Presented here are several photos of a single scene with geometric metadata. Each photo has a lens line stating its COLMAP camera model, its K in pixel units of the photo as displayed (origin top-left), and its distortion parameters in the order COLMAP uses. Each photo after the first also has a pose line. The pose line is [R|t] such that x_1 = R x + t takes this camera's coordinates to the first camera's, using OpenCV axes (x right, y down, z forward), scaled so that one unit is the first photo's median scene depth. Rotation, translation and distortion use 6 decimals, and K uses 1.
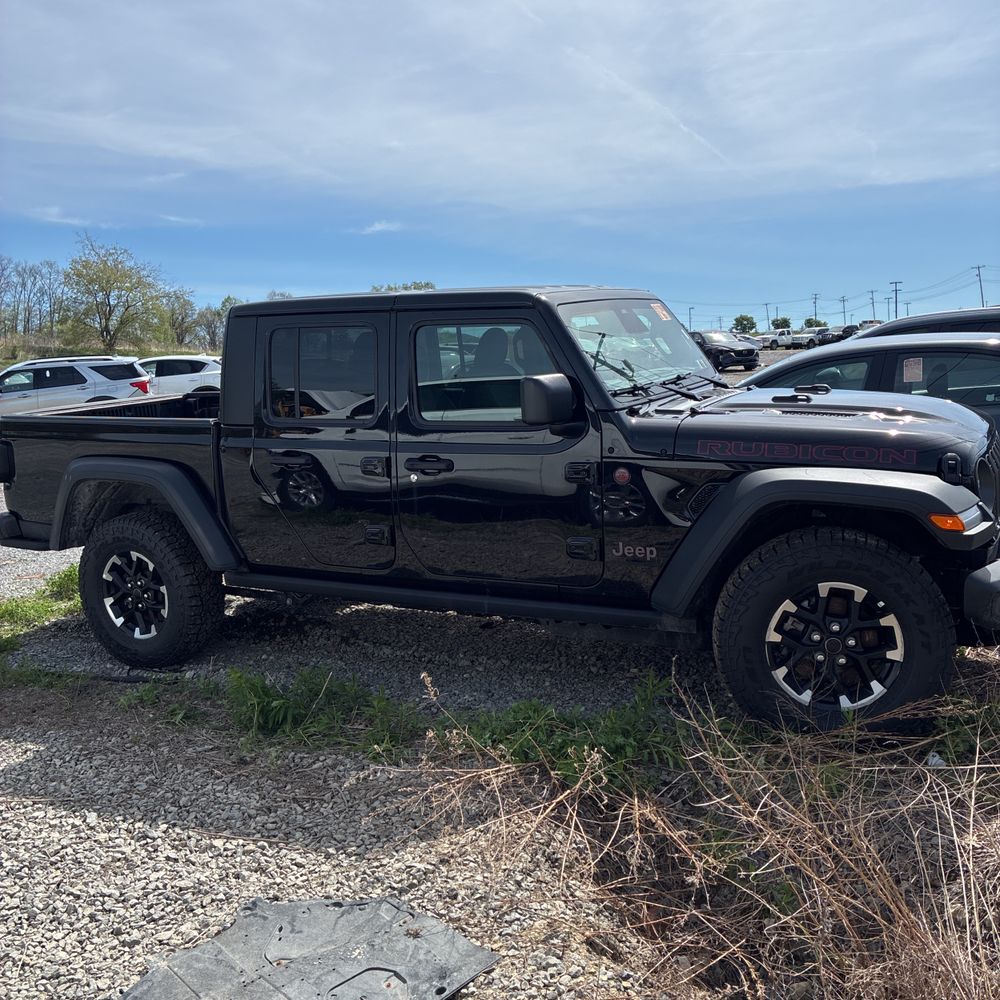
lens RADIAL K [[1030.4, 0, 496.5], [0, 1030.4, 463.9], [0, 0, 1]] dist [0.004149, 0.030716]
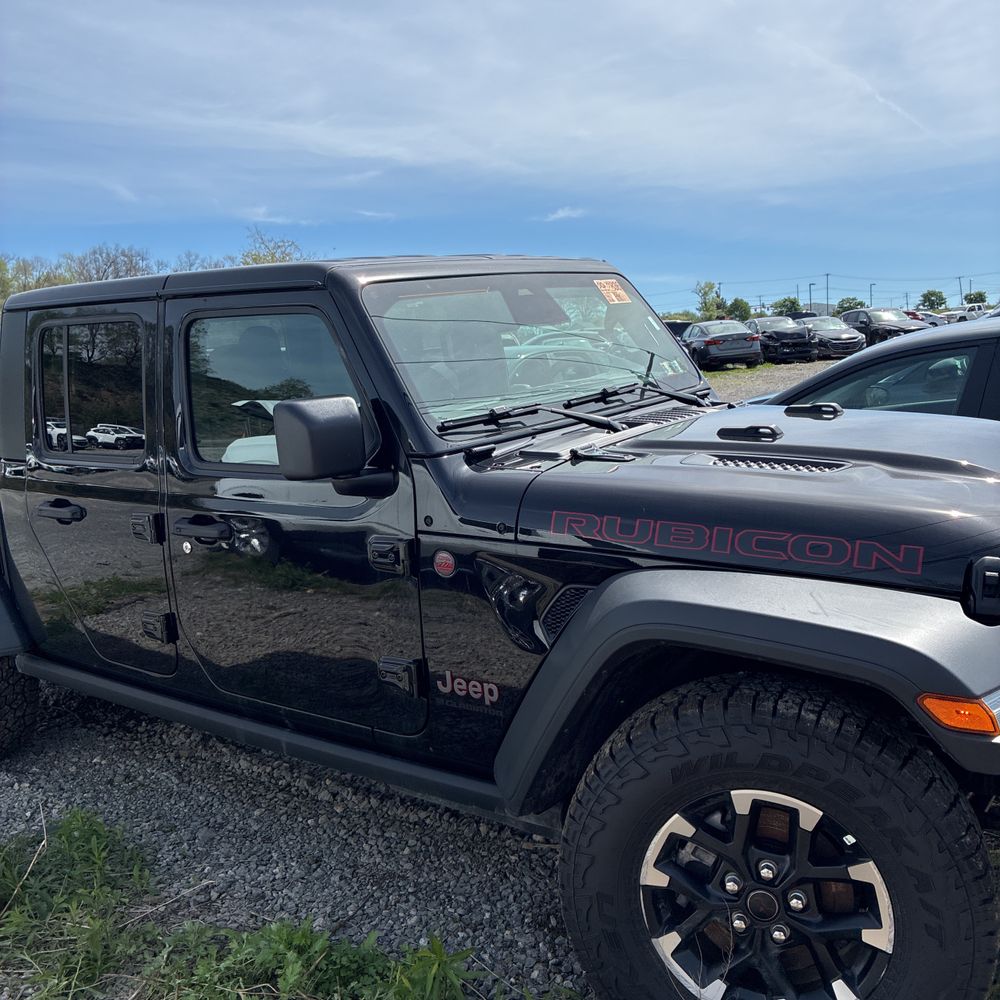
lens RADIAL K [[1030.4, 0, 496.5], [0, 1030.4, 463.9], [0, 0, 1]] dist [0.004149, 0.030716]
pose [[0.986259, 0.002831, -0.165180, 0.248624], [-0.000271, 0.999879, 0.015522, -0.056111], [0.165204, -0.015264, 0.986141, 0.400437]]
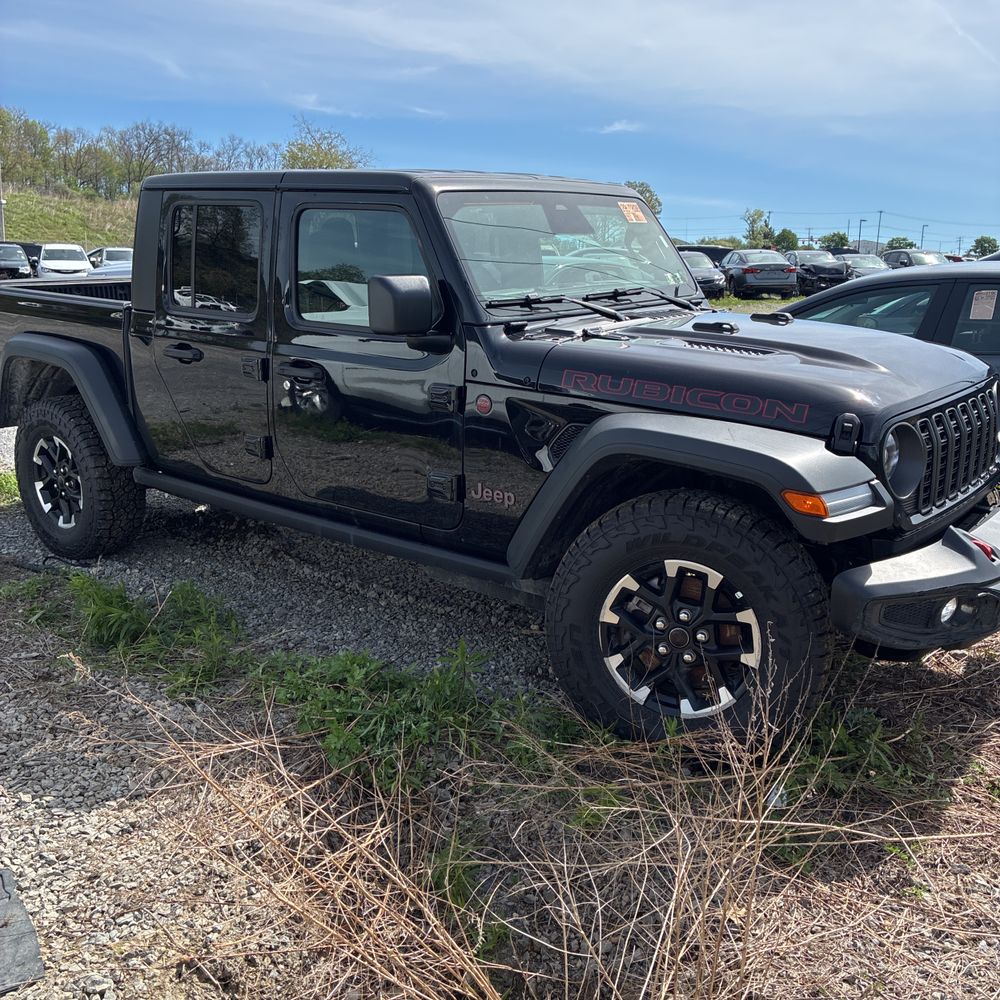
lens RADIAL K [[1040.4, 0, 503.2], [0, 1040.4, 465.3], [0, 0, 1]] dist [0.024068, -0.017394]
pose [[0.978117, 0.100387, -0.182236, 0.292509], [-0.083321, 0.991591, 0.099021, -0.023849], [0.190644, -0.081670, 0.978256, 0.167894]]
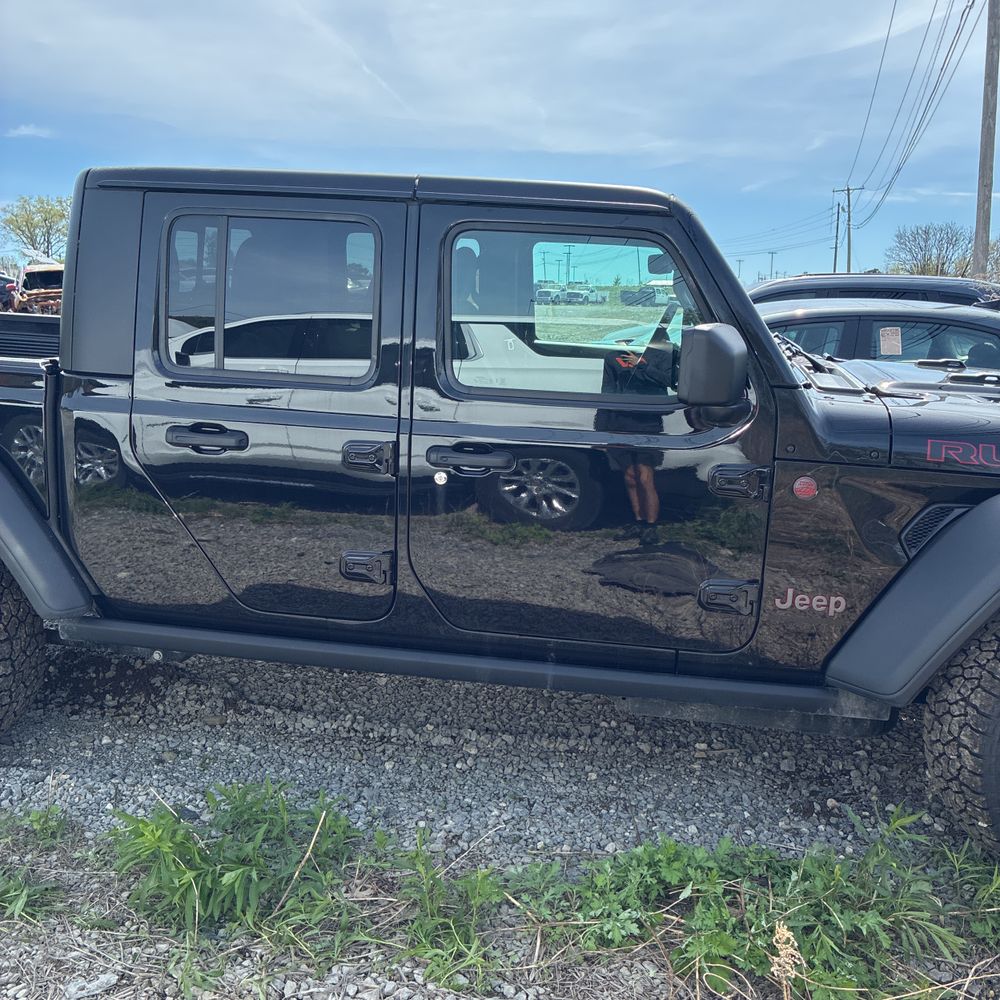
lens RADIAL K [[1040.4, 0, 503.2], [0, 1040.4, 465.3], [0, 0, 1]] dist [0.024068, -0.017394]
pose [[0.948157, 0.017171, 0.317339, -0.263055], [-0.035457, 0.998021, 0.051940, -0.029964], [-0.315819, -0.060499, 0.946889, 0.431307]]
